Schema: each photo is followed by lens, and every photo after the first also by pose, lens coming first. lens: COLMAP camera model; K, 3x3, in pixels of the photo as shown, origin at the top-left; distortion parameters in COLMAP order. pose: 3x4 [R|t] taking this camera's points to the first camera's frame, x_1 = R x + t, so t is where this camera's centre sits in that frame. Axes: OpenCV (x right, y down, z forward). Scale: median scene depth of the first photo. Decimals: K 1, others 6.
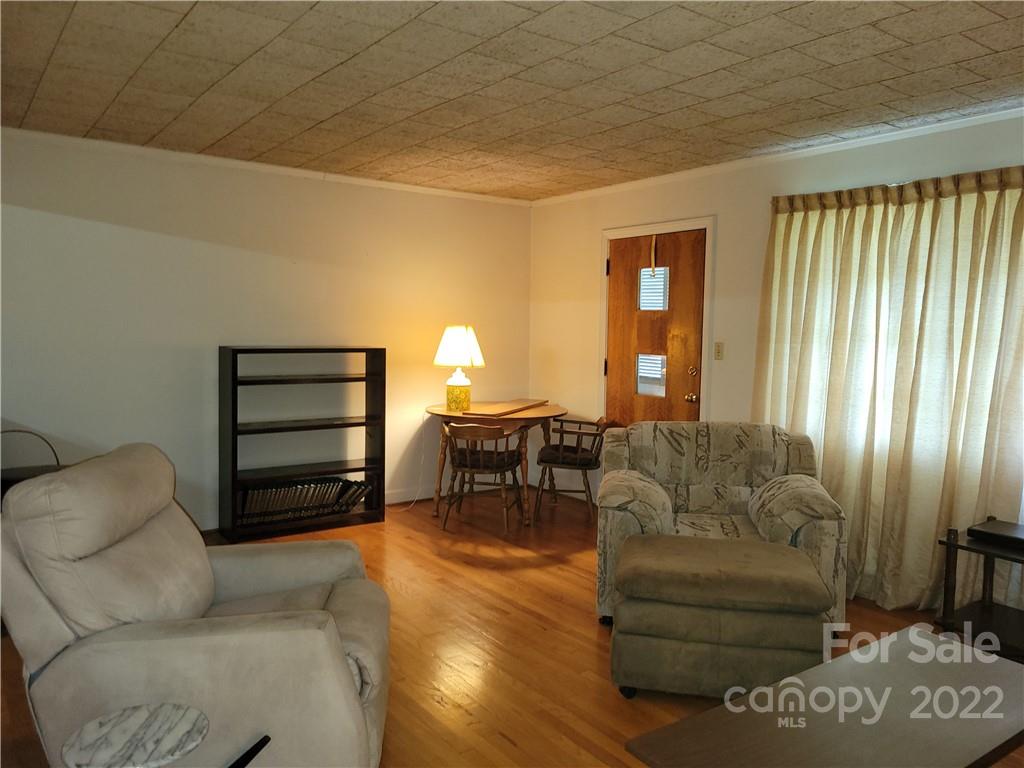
lens RADIAL K [[766.1, 0, 515.6], [0, 766.1, 377.3], [0, 0, 1]] dist [0.050039, -0.032321]
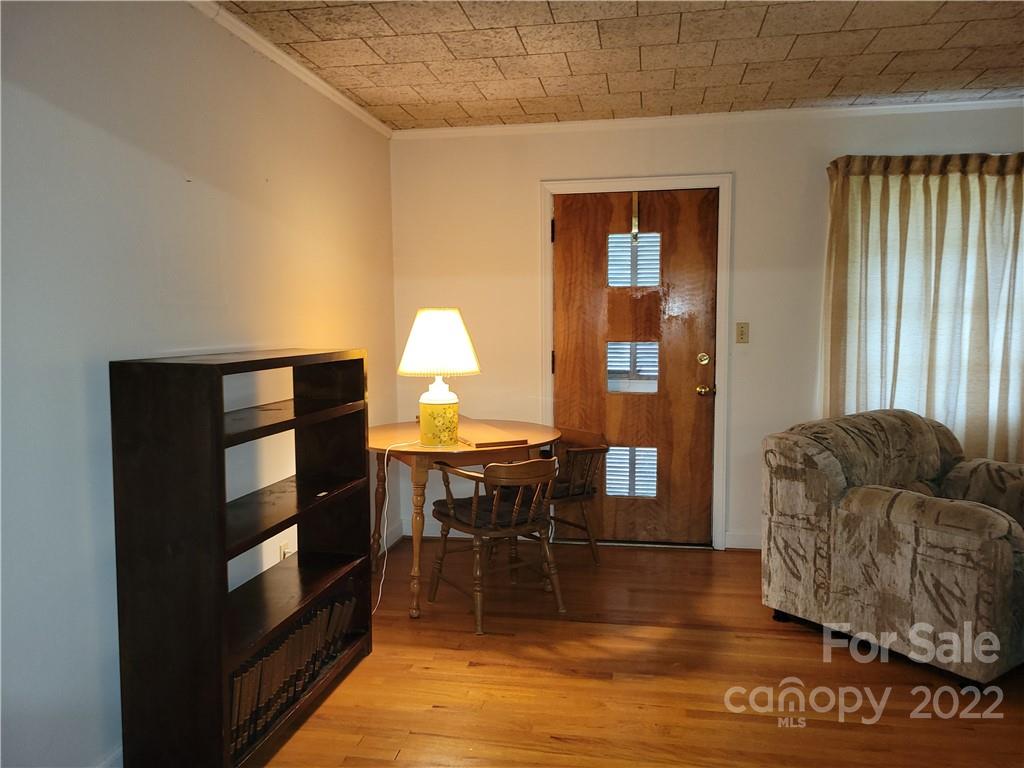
lens RADIAL K [[766.1, 0, 527.3], [0, 766.1, 390.6], [0, 0, 1]] dist [0.050039, -0.032321]
pose [[0.720176, -0.088786, 0.688087, -0.493979], [0.068618, 0.996030, 0.056702, -0.034291], [-0.690390, 0.006380, 0.723409, 0.525698]]
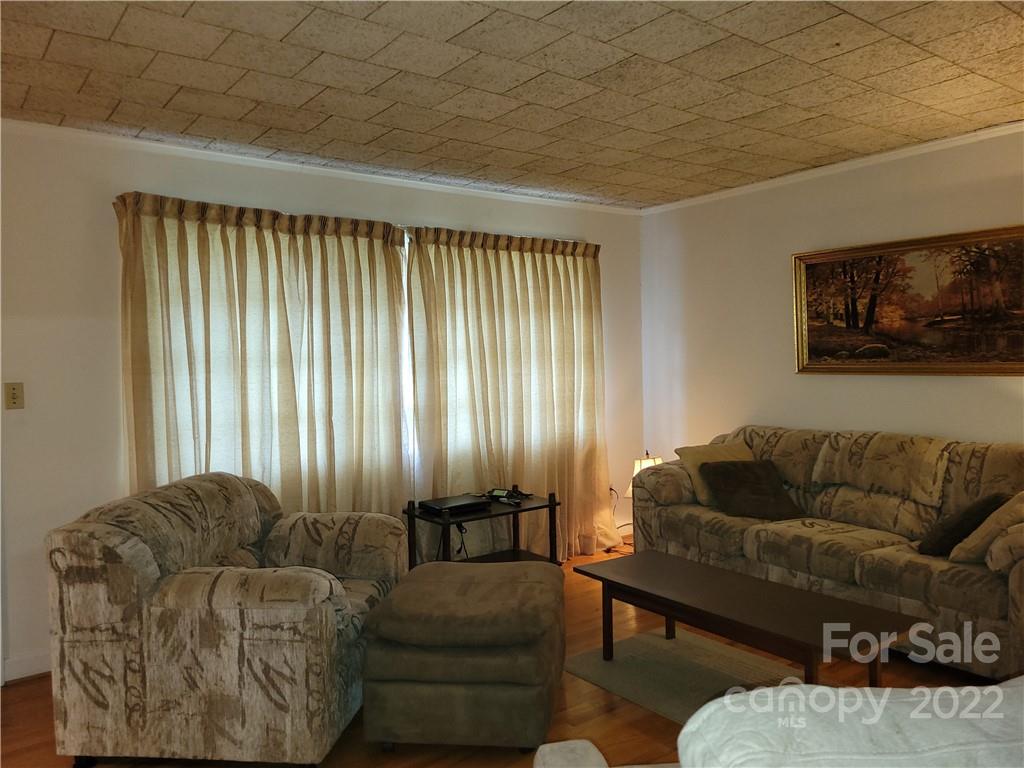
lens RADIAL K [[766.1, 0, 515.7], [0, 766.1, 382.8], [0, 0, 1]] dist [0.050039, -0.032321]
pose [[-0.016904, -0.050862, 0.998563, -0.409959], [0.093981, 0.994203, 0.052231, -0.038719], [-0.995430, 0.094729, -0.012026, 0.552839]]
